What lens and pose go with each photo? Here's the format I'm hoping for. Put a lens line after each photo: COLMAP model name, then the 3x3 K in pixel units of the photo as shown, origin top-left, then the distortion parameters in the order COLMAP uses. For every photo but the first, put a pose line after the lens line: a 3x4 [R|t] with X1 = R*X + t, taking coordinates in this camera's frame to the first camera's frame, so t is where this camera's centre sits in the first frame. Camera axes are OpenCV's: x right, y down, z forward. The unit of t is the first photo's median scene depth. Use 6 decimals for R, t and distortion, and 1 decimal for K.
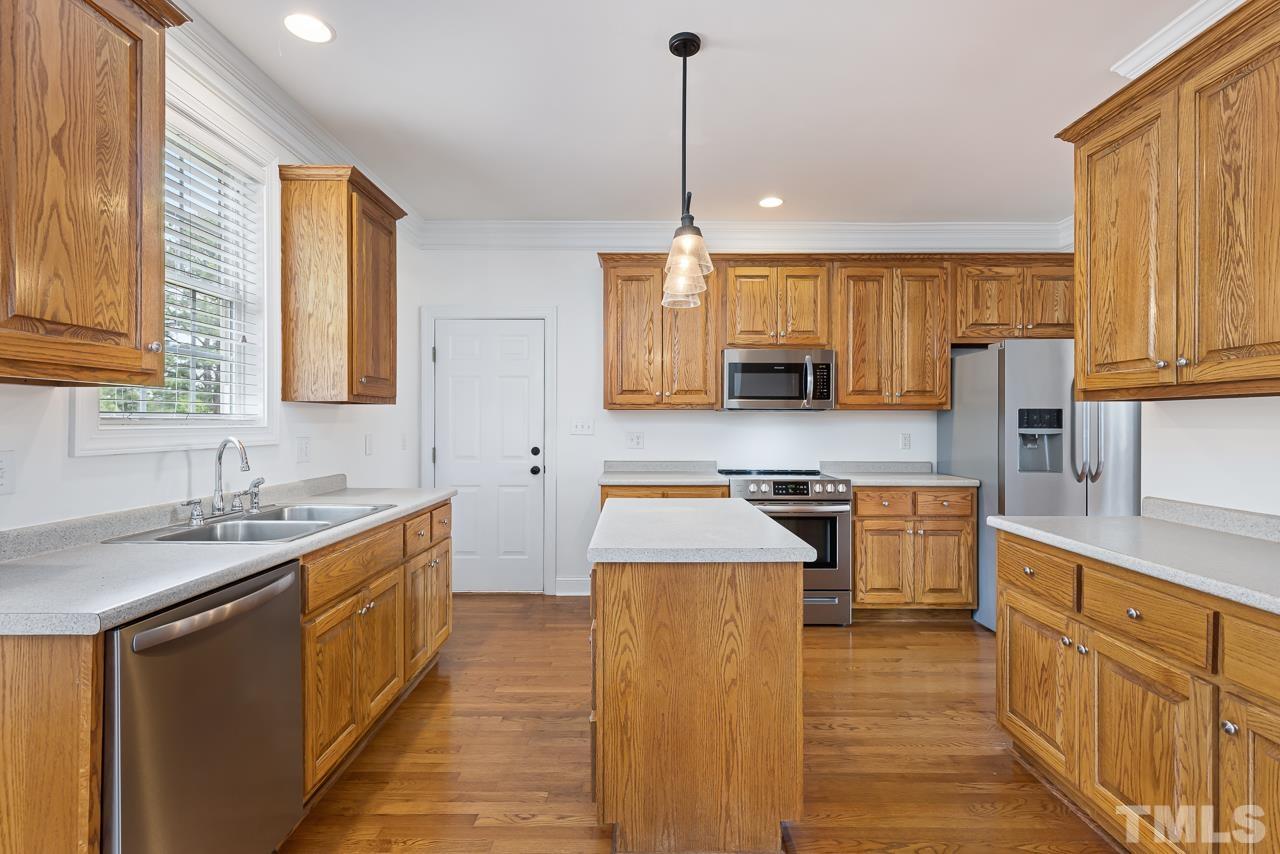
lens RADIAL K [[572.8, 0, 640.0], [0, 572.8, 427.0], [0, 0, 1]] dist [-0.000542, 0.000006]
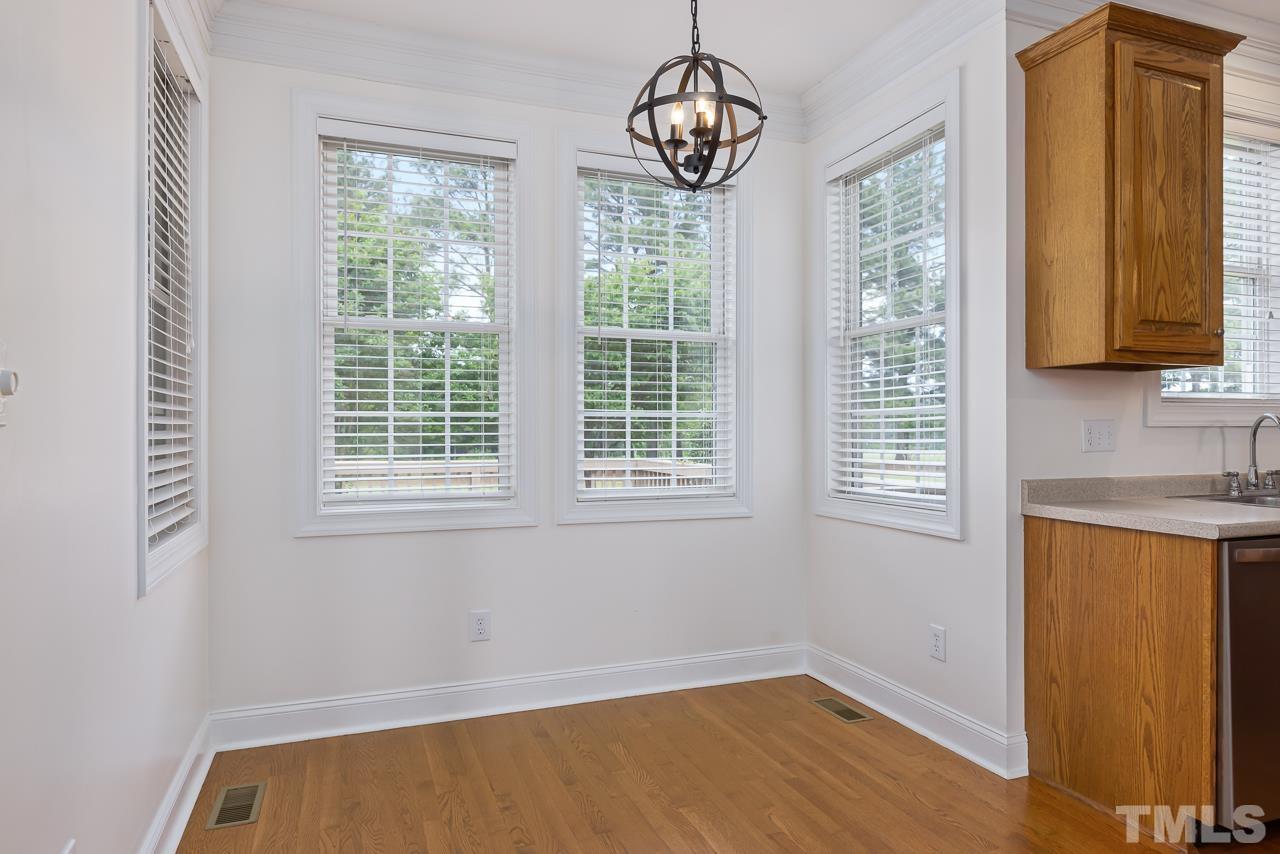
lens RADIAL K [[766.7, 0, 640.1], [0, 766.7, 433.9], [0, 0, 1]] dist [0.002002, 0.000611]
pose [[0.354719, -0.004792, -0.934961, 0.234162], [0.000528, 0.999988, -0.004925, 0.087018], [0.934973, 0.001253, 0.354717, -0.752913]]
